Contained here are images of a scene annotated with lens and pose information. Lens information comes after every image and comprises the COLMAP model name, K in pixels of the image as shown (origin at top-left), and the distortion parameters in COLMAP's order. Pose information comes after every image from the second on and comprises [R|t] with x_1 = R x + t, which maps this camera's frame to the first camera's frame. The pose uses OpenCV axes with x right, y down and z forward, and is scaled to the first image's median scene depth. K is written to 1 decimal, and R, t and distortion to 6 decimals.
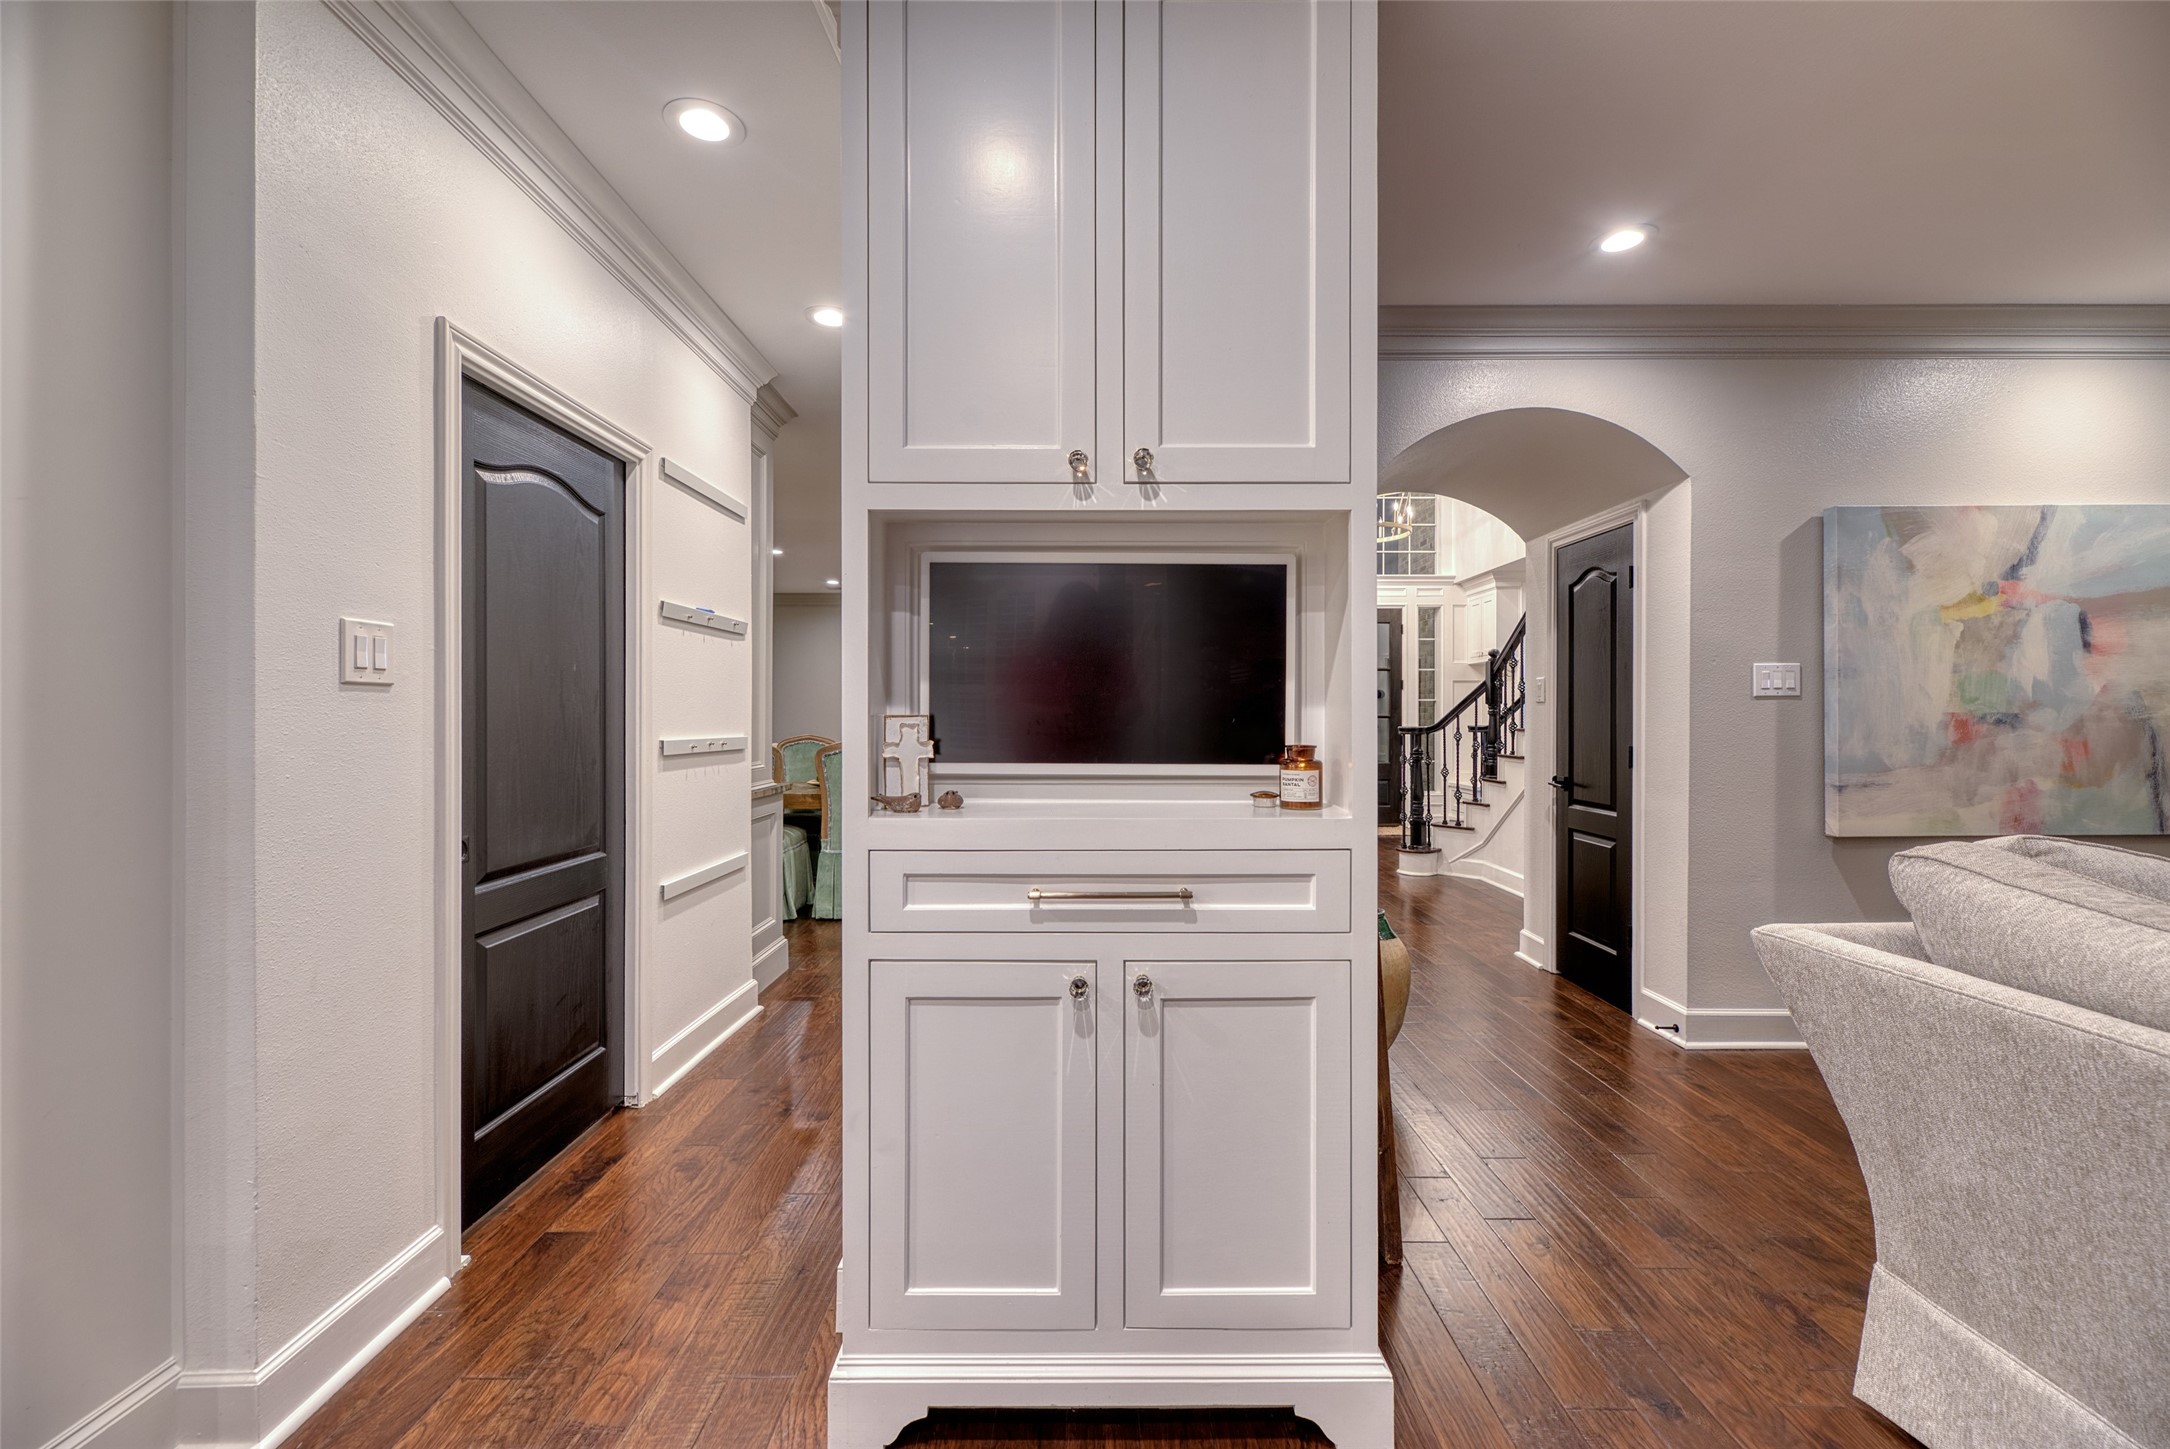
lens RADIAL K [[883.1, 0, 1072.4], [0, 883.1, 717.0], [0, 0, 1]] dist [0.004143, -0.000346]
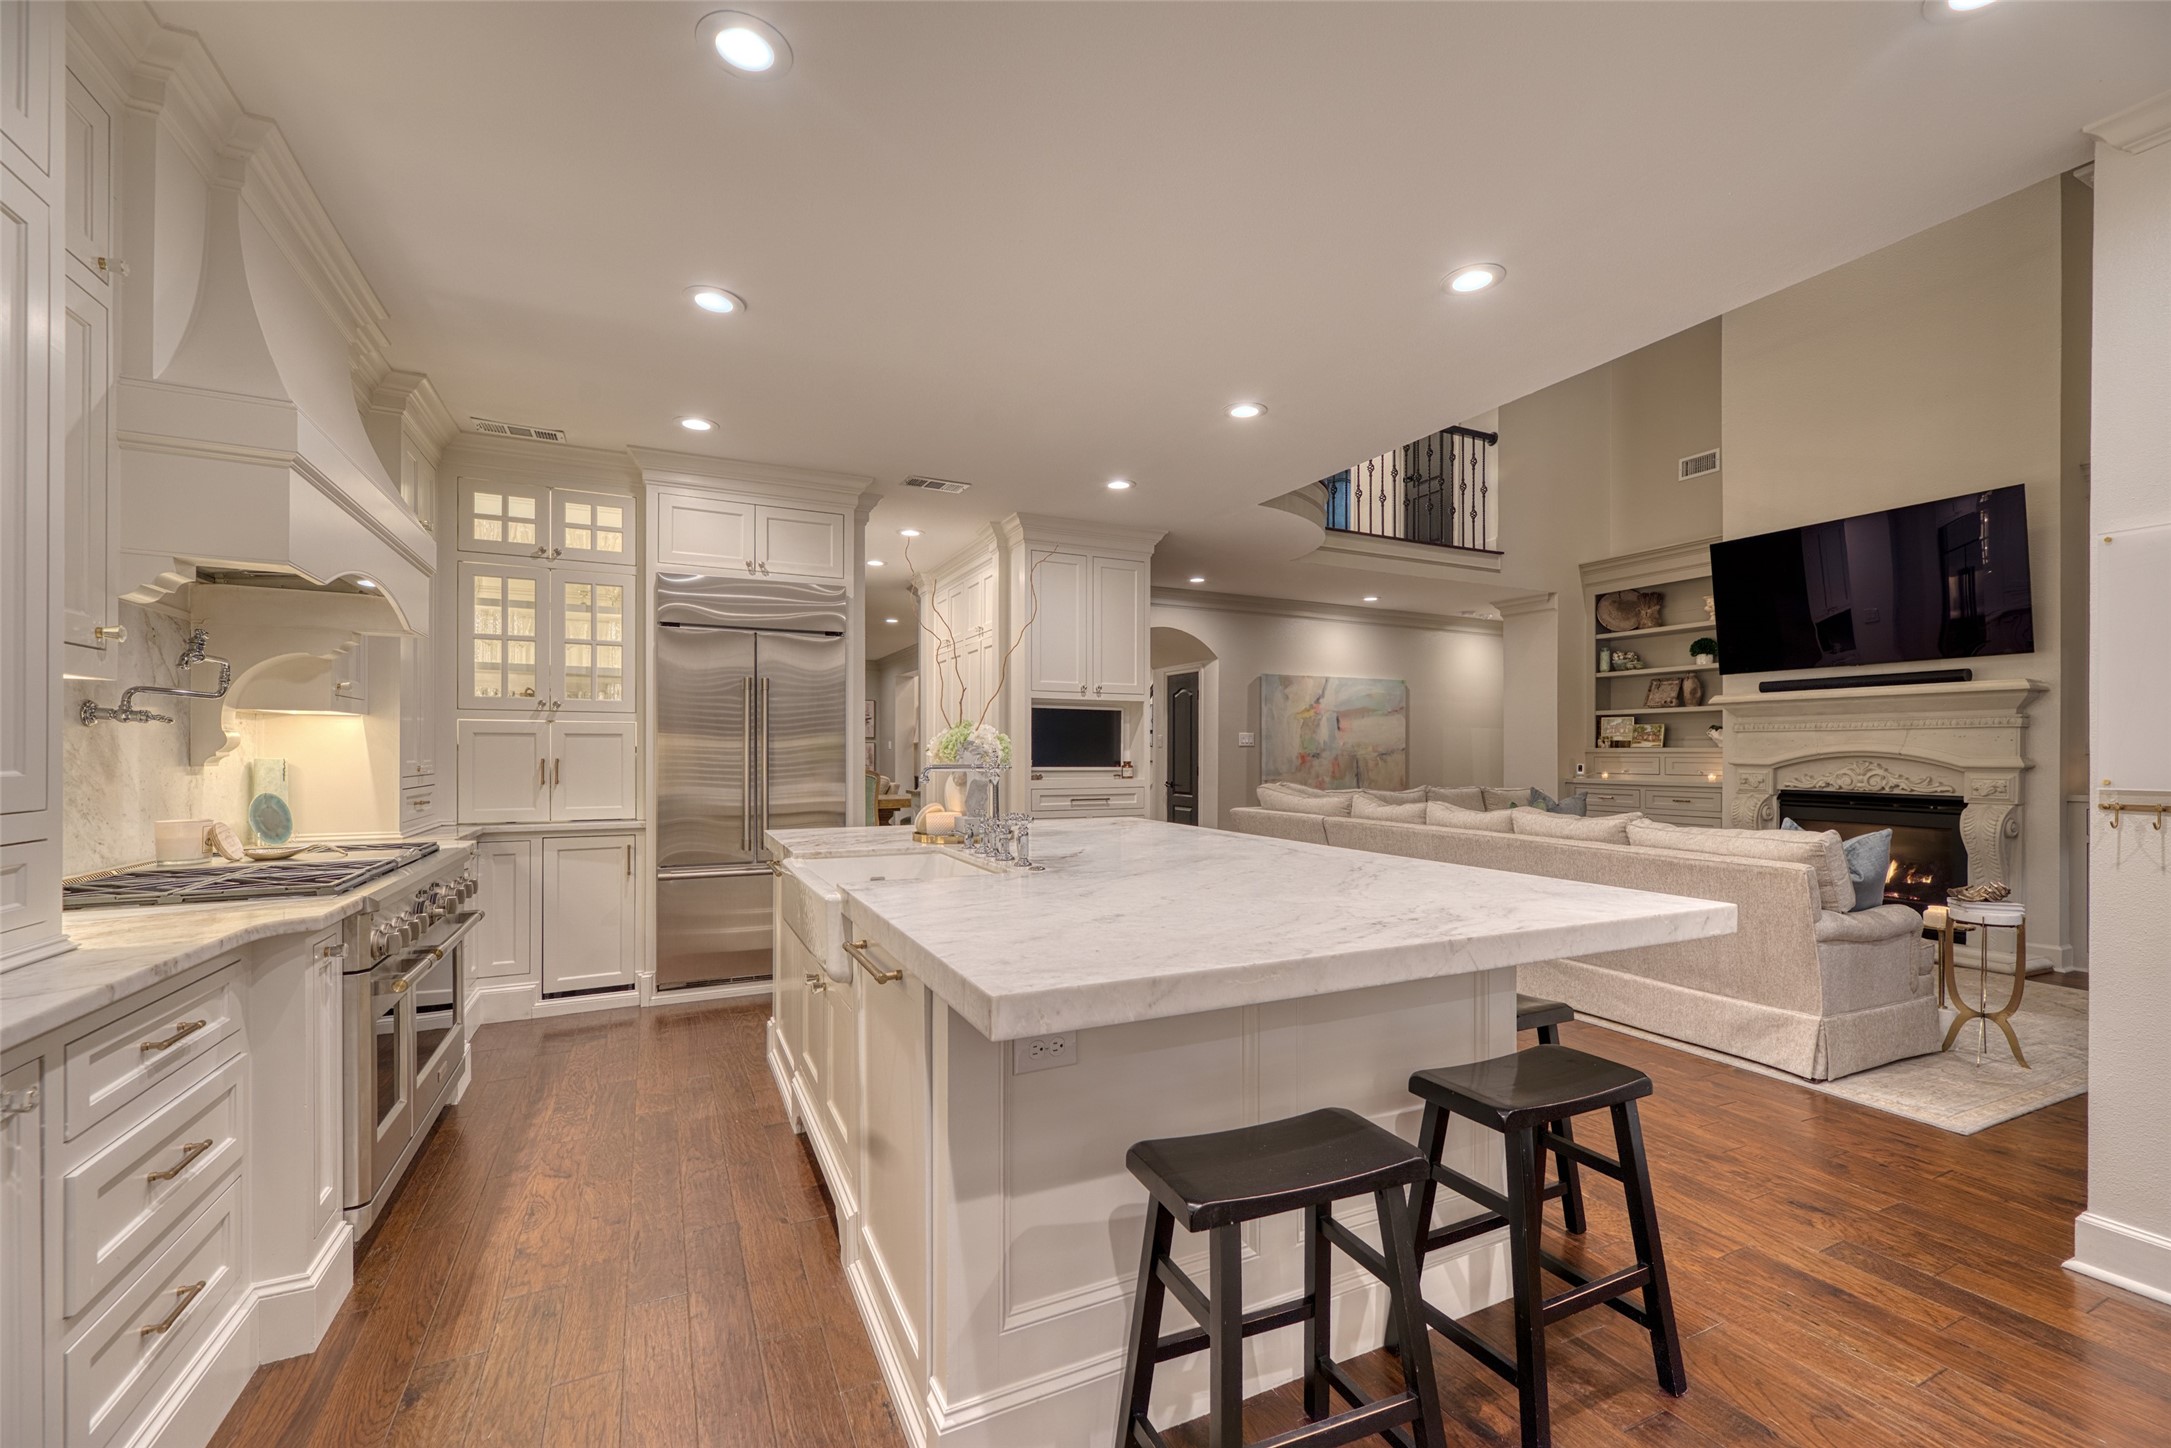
lens RADIAL K [[883.5, 0, 1065.3], [0, 883.5, 759.7], [0, 0, 1]] dist [0.004143, -0.000346]
pose [[0.908867, -0.001451, 0.417084, -0.884837], [-0.001234, 0.999980, 0.006167, 0.001096], [-0.417085, -0.006120, 0.908847, -1.308993]]
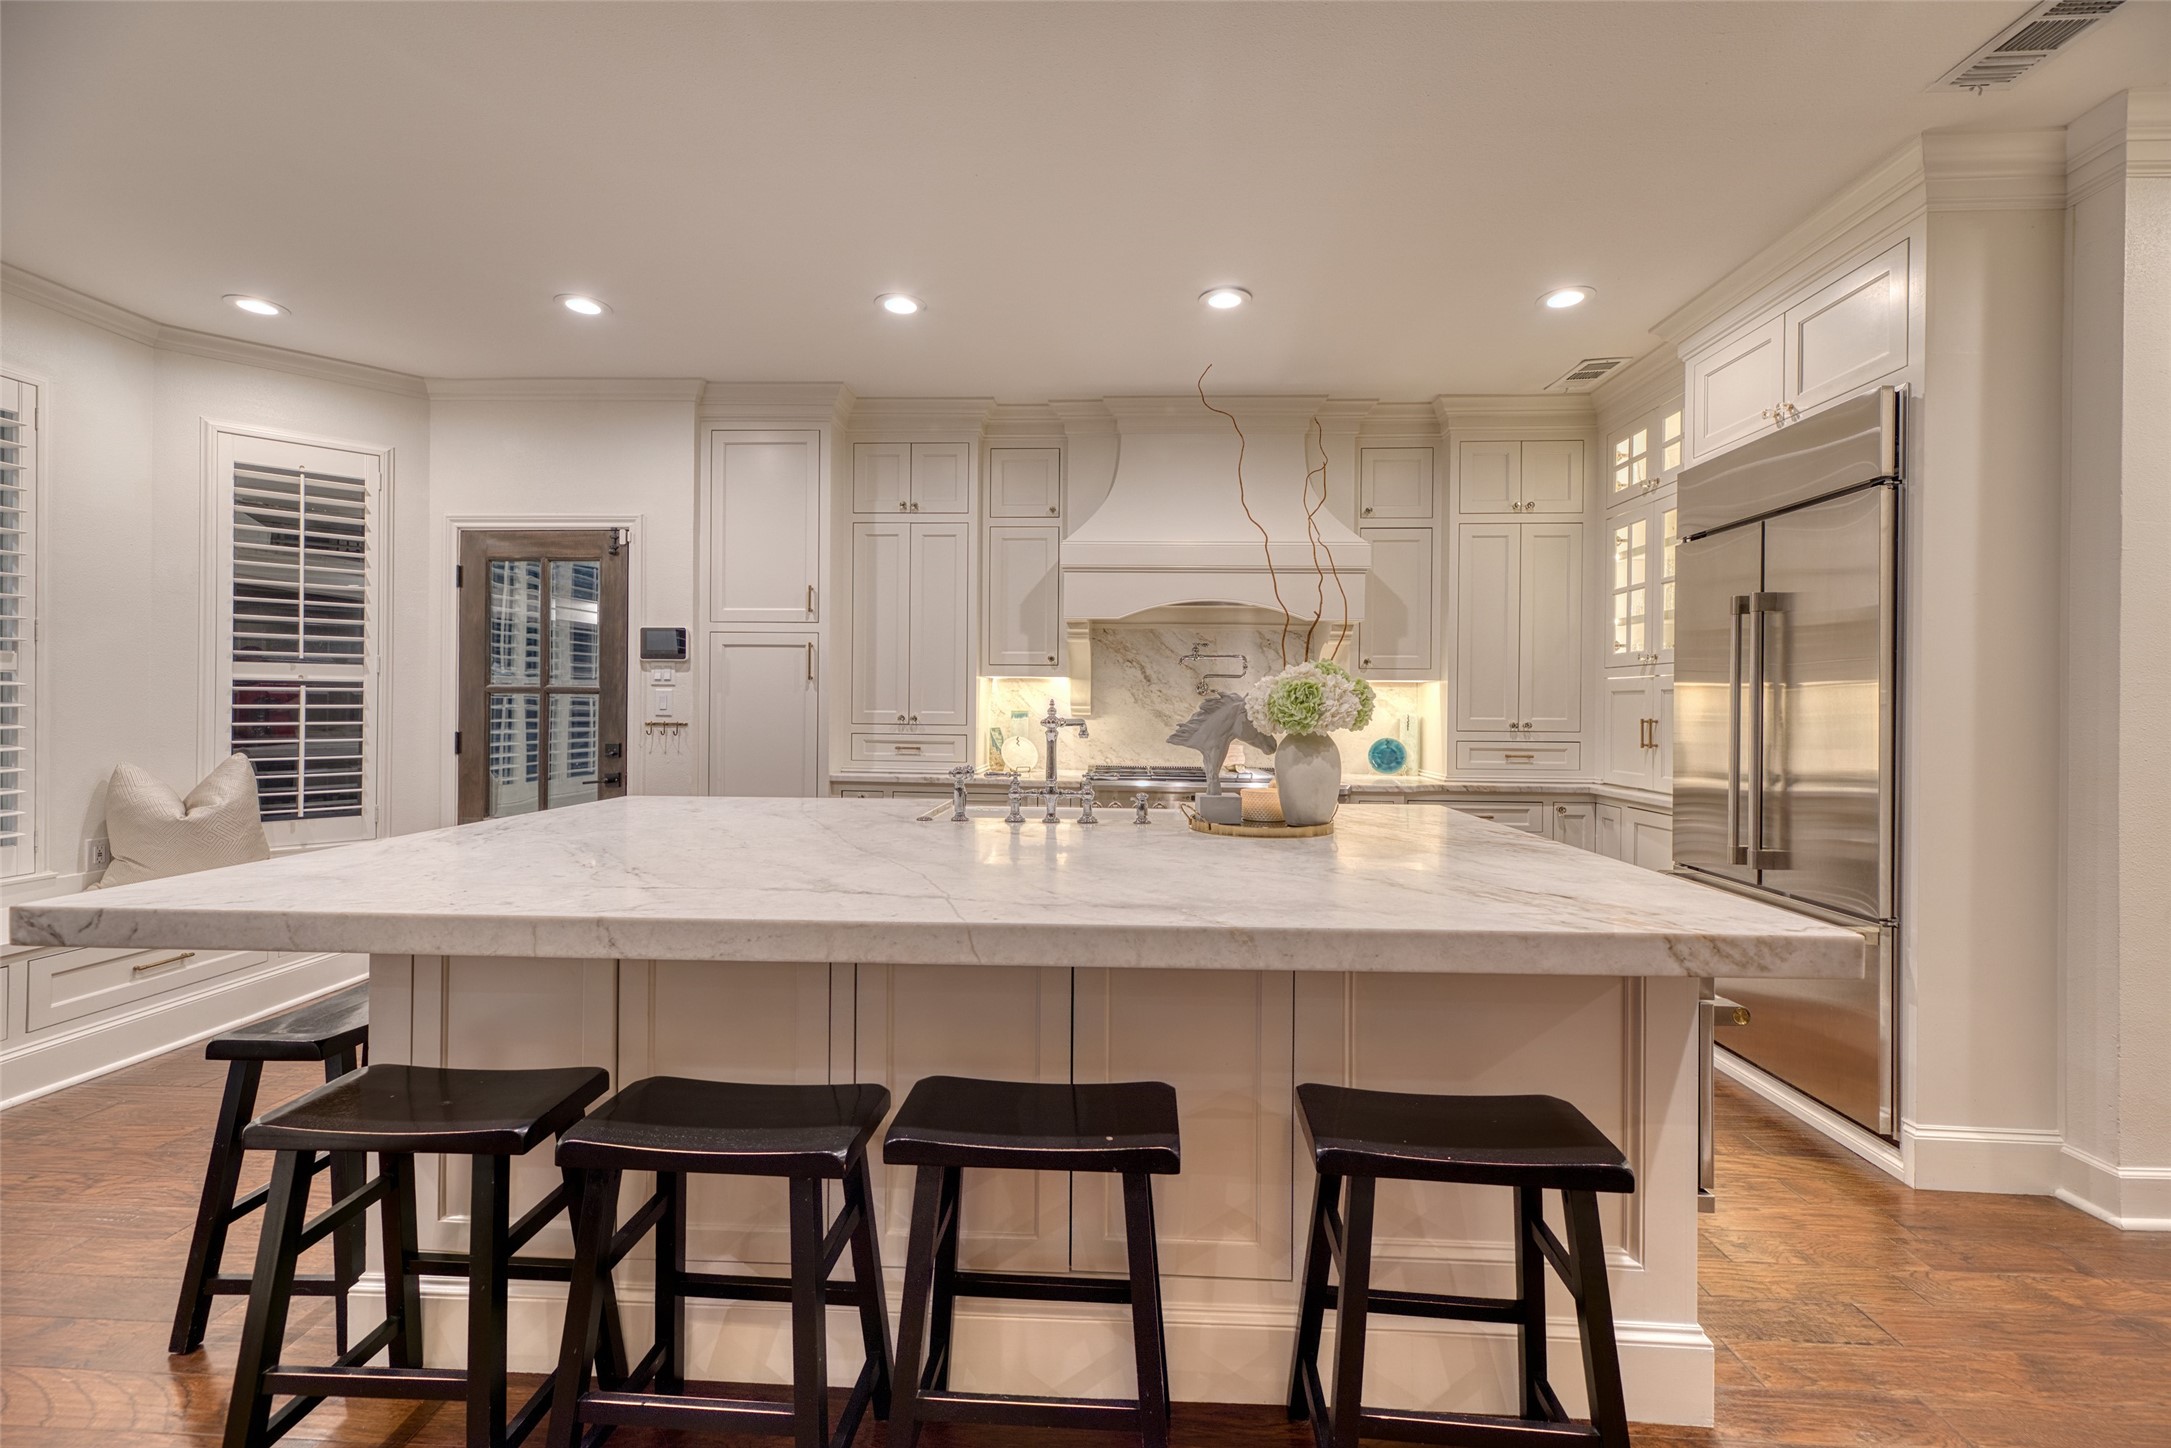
lens RADIAL K [[883.5, 0, 1103.5], [0, 883.5, 705.8], [0, 0, 1]] dist [0.004143, -0.000346]
pose [[-0.025014, -0.001172, -0.999686, 0.305966], [-0.009890, 0.999951, -0.000925, -0.000490], [0.999638, 0.009864, -0.025024, -0.334994]]
